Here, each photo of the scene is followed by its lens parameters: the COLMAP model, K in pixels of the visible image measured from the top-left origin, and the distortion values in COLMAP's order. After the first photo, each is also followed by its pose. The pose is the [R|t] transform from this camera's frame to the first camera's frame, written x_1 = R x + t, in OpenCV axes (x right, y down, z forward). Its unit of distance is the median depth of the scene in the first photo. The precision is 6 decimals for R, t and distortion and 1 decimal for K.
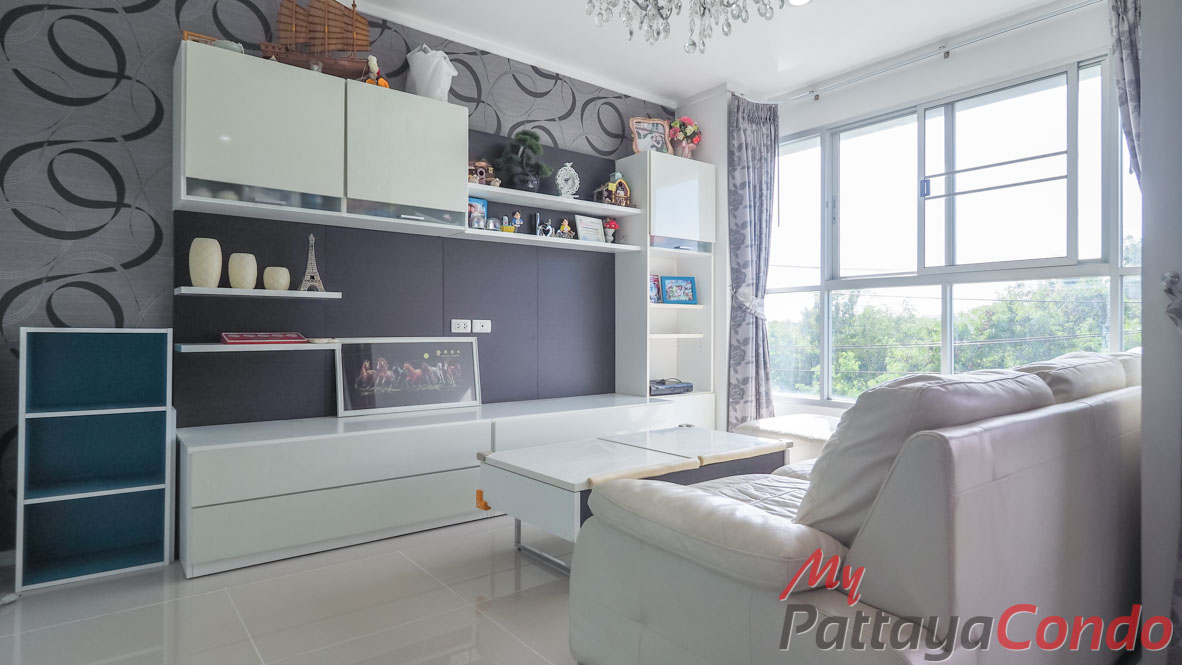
lens RADIAL K [[643.5, 0, 591.0], [0, 643.5, 332.5], [0, 0, 1]] dist [0.001928, -0.000076]
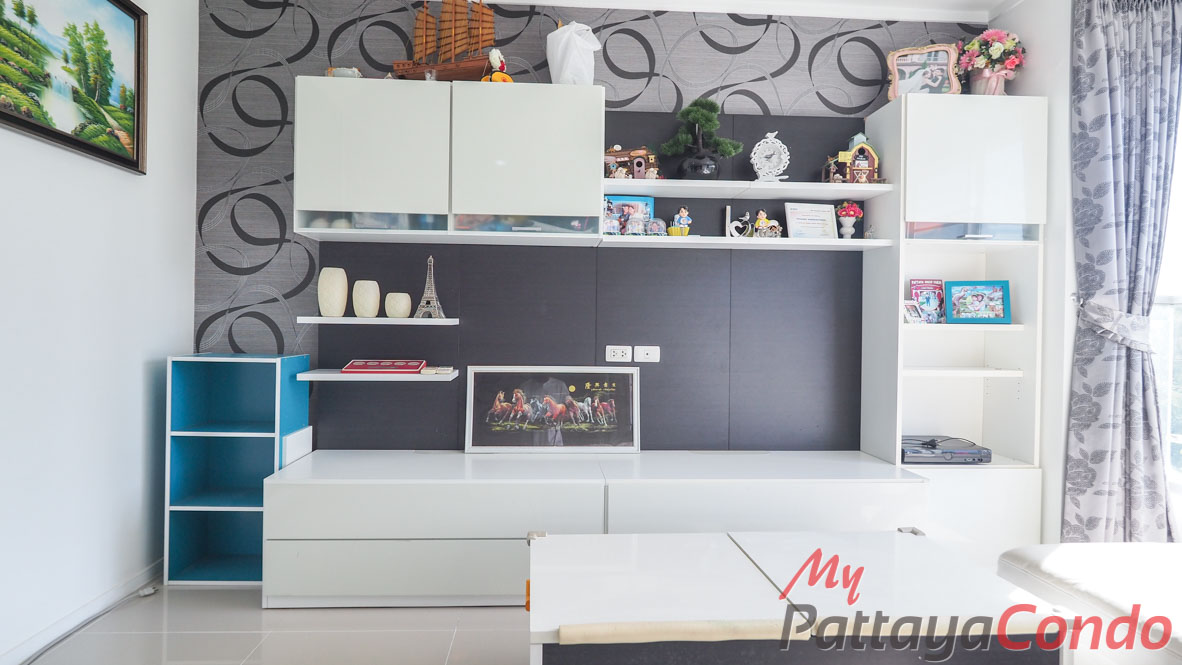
lens RADIAL K [[643.0, 0, 570.1], [0, 643.0, 332.1], [0, 0, 1]] dist [-0.001175, -0.000477]
pose [[0.812883, 0.015462, -0.582221, 0.207100], [-0.013568, 0.999879, 0.007610, -0.039496], [0.582269, 0.001713, 0.812995, 0.271405]]
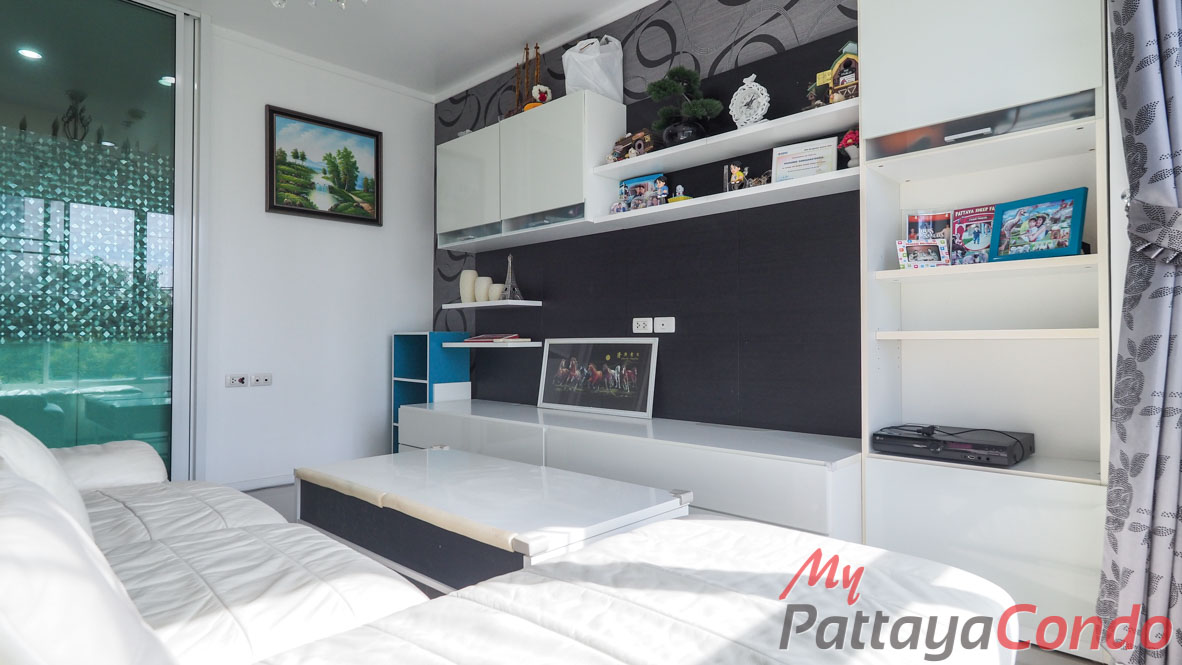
lens RADIAL K [[643.0, 0, 570.1], [0, 643.0, 332.1], [0, 0, 1]] dist [-0.001175, -0.000477]
pose [[0.106179, -0.017401, -0.994195, 0.603886], [-0.002710, 0.999838, -0.017789, 0.013831], [0.994343, 0.004583, 0.106115, 0.742841]]
